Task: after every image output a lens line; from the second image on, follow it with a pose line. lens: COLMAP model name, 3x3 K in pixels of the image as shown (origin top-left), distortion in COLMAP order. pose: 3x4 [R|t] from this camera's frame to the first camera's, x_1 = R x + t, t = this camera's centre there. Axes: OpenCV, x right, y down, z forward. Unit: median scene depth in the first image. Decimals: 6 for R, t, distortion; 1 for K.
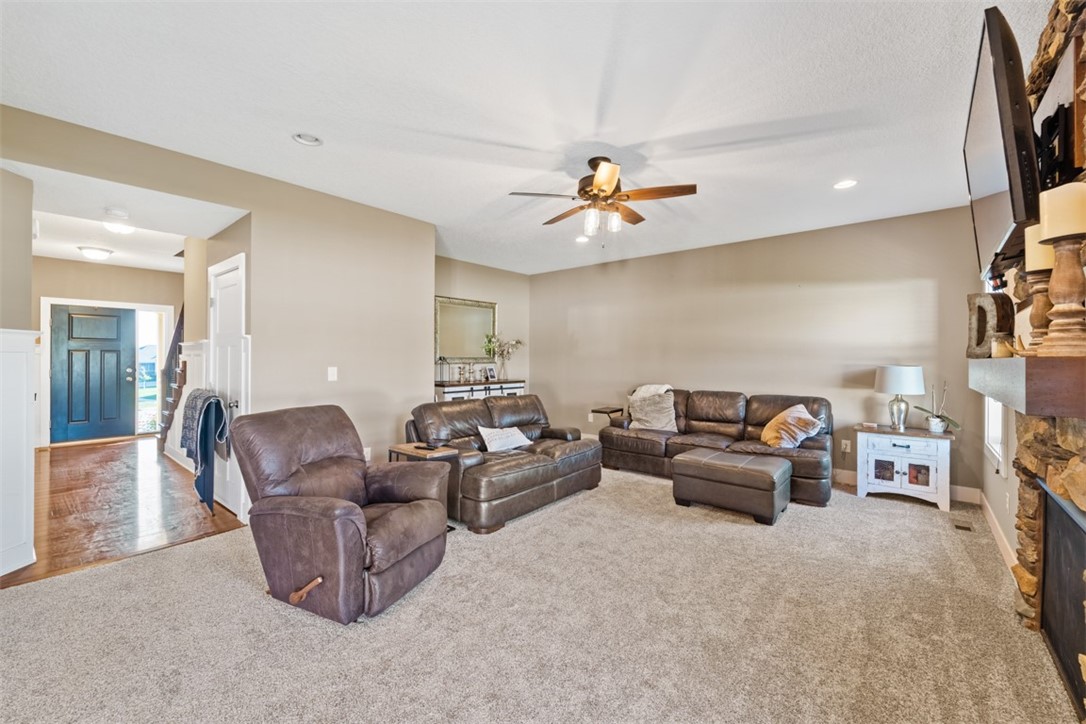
lens RADIAL K [[442.0, 0, 537.3], [0, 442.0, 361.3], [0, 0, 1]] dist [0.003210, 0.000116]
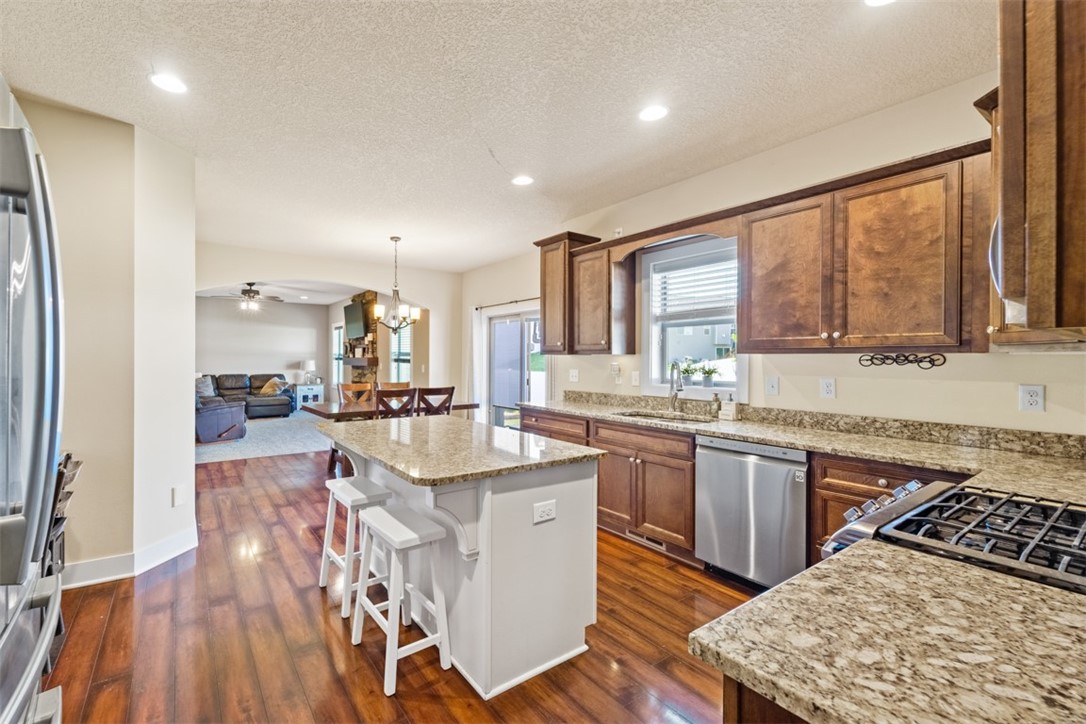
lens RADIAL K [[442.0, 0, 523.6], [0, 442.0, 359.9], [0, 0, 1]] dist [0.003210, 0.000116]
pose [[0.200135, -0.008099, 0.979735, -1.547969], [0.007520, 0.999949, 0.006730, -0.000602], [-0.979740, 0.006020, 0.200186, -0.825468]]
